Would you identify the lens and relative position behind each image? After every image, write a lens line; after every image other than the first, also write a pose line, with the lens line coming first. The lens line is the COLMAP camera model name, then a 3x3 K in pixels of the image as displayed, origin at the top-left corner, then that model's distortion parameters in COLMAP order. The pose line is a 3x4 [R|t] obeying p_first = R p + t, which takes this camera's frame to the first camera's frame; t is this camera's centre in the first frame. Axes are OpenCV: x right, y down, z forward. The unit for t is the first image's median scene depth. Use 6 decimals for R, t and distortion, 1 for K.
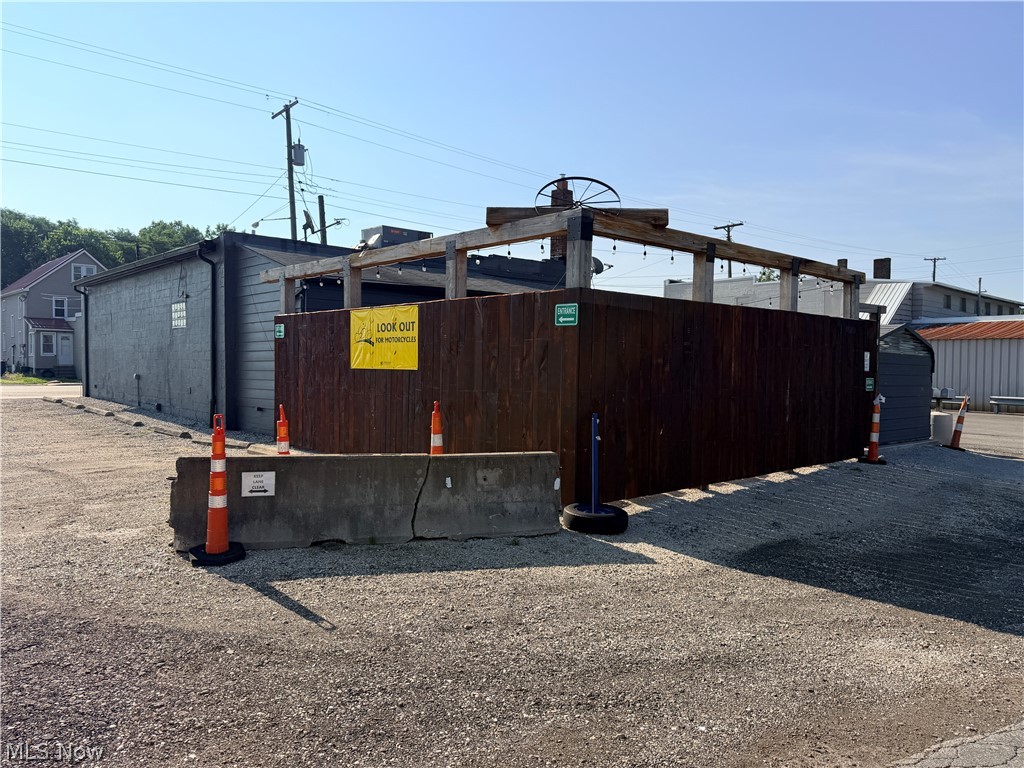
lens RADIAL K [[733.4, 0, 514.0], [0, 733.4, 383.2], [0, 0, 1]] dist [0.020587, -0.006299]
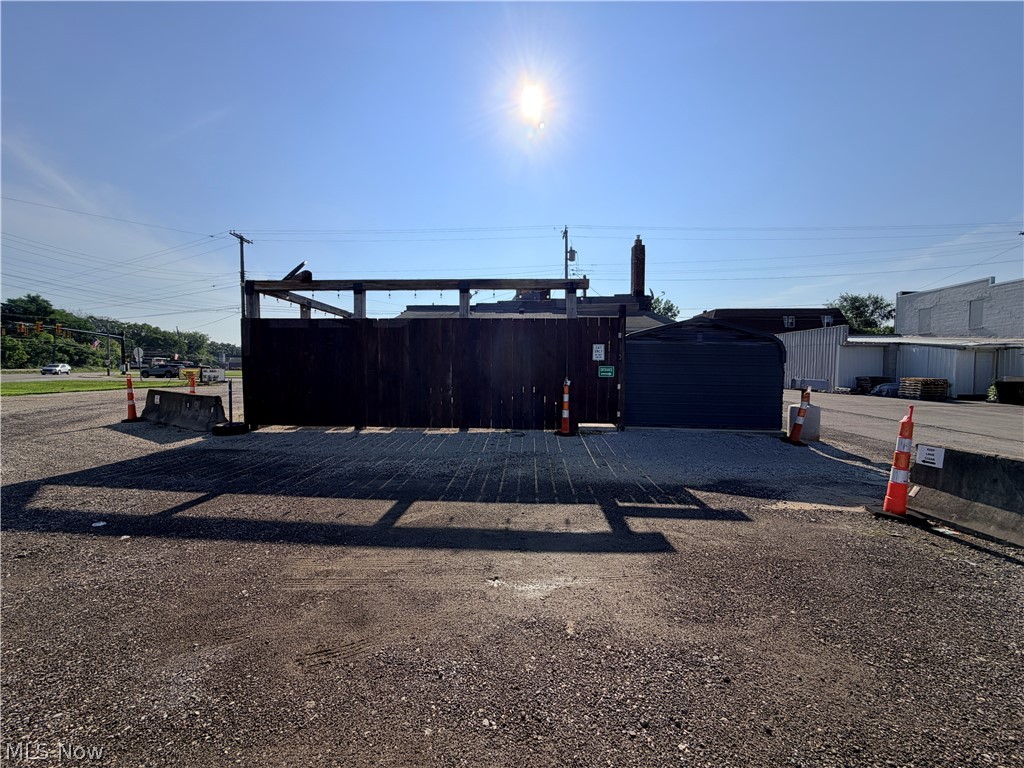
lens RADIAL K [[406.6, 0, 511.8], [0, 406.6, 382.9], [0, 0, 1]] dist [0.002219, -0.000166]
pose [[0.688199, 0.015866, -0.725348, 0.912386], [-0.017049, 0.999838, 0.005694, 0.020107], [0.725322, 0.008448, 0.688358, 0.477772]]
